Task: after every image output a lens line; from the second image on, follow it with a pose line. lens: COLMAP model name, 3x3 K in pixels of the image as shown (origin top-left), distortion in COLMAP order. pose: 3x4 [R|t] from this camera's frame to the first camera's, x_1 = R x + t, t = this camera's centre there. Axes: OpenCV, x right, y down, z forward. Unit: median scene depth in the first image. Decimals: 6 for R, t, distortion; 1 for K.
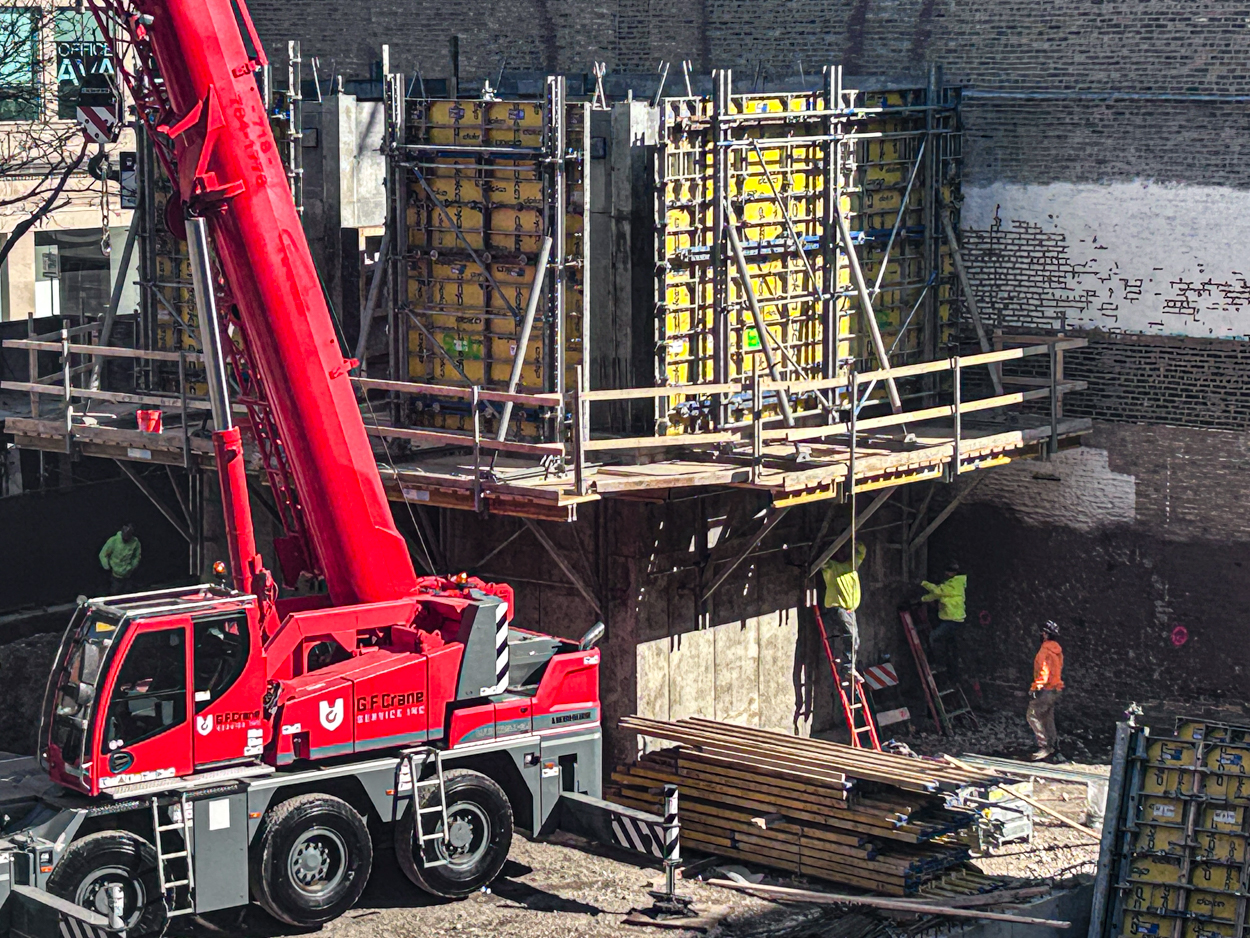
lens RADIAL K [[3403.7, 0, 654.4], [0, 3403.7, 470.6], [0, 0, 1]] dist [0.202183, -0.370007]
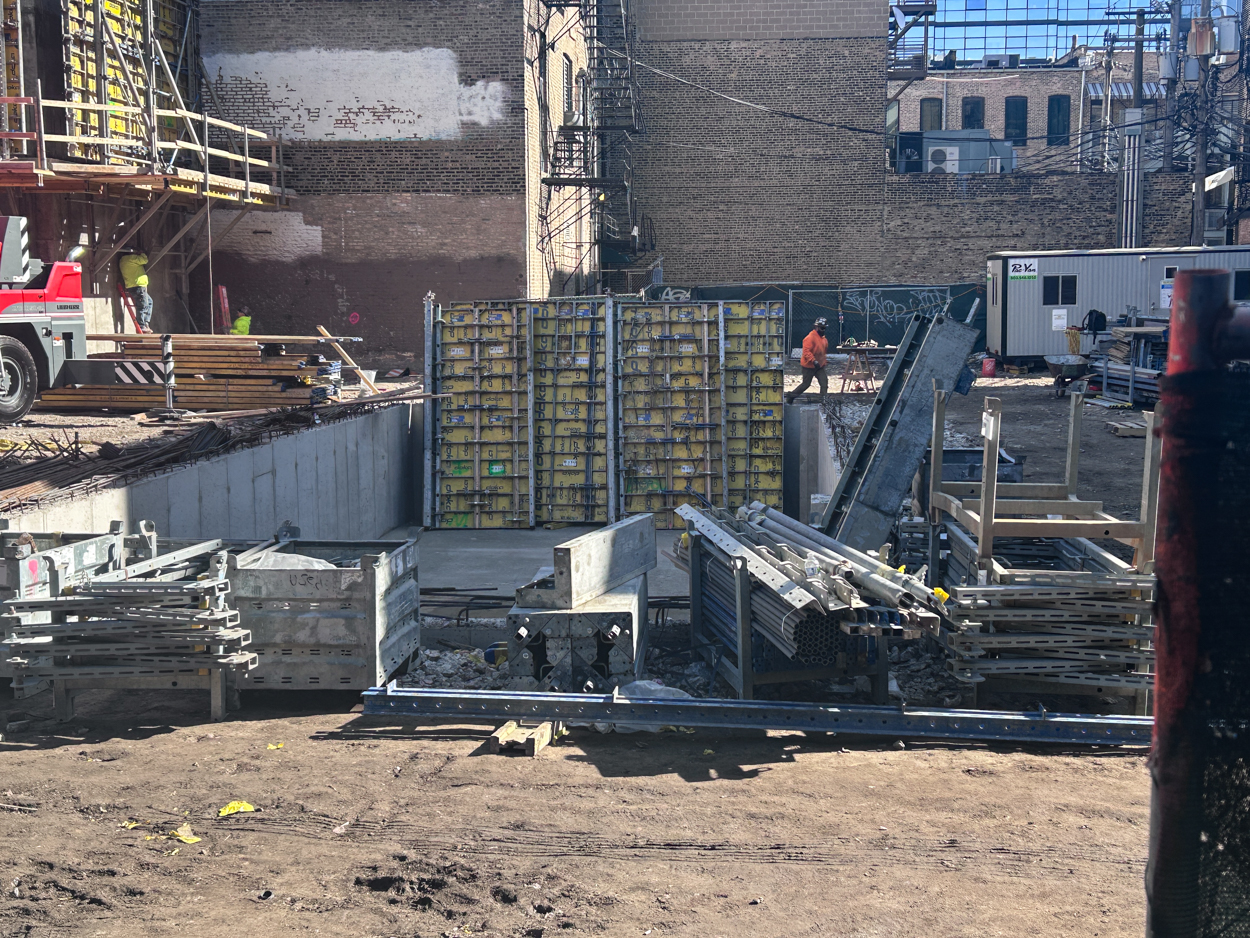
lens RADIAL K [[1560.4, 0, 641.3], [0, 1560.4, 472.7], [0, 0, 1]] dist [0.166688, -0.435646]
pose [[0.836702, -0.062086, 0.544128, -0.183378], [0.072482, 0.997367, 0.002347, 0.152041], [-0.542841, 0.037475, 0.838999, 0.287407]]
